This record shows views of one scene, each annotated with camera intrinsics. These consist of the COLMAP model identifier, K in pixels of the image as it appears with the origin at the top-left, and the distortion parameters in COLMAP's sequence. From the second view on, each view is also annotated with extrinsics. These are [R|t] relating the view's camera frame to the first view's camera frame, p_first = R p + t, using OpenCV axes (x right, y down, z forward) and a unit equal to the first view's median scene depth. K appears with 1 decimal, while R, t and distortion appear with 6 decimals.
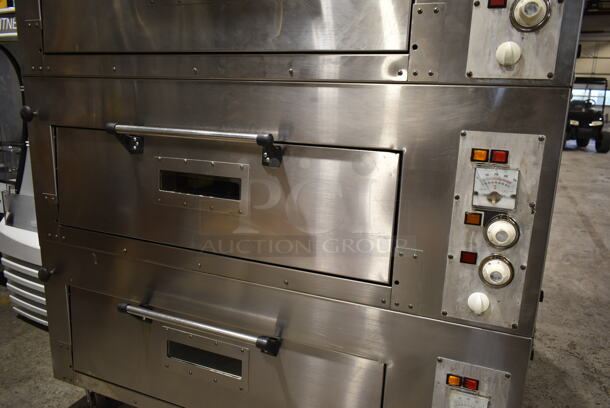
lens RADIAL K [[468.6, 0, 305.0], [0, 468.6, 204.0], [0, 0, 1]] dist [-0.018609, 0.003556]
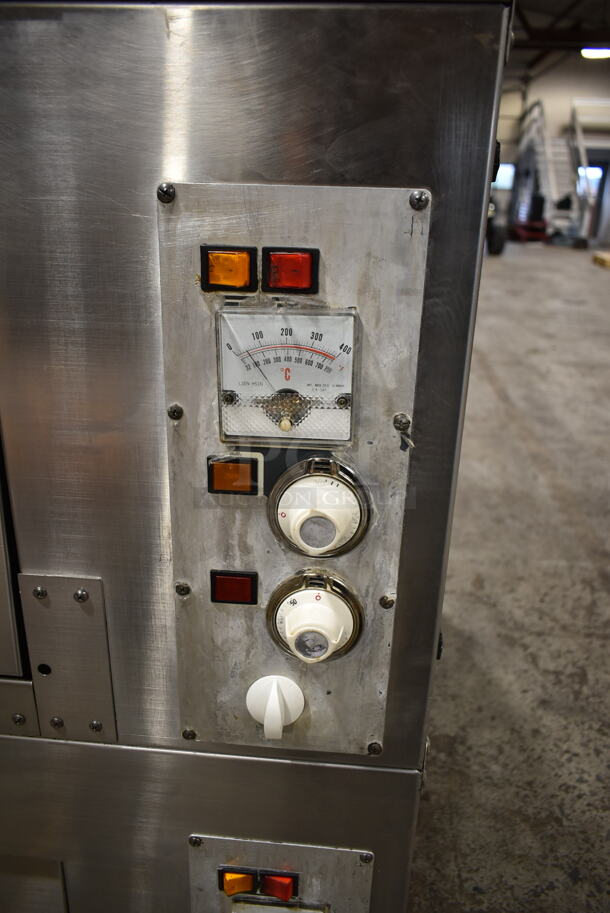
lens RADIAL K [[697.2, 0, 305.0], [0, 697.2, 456.5], [0, 0, 1]] dist [-0.004773, -0.006665]
pose [[0.950248, -0.118554, 0.288053, 0.272127], [0.072105, 0.983342, 0.166849, -0.056527], [-0.303035, -0.137778, 0.942967, 0.543188]]
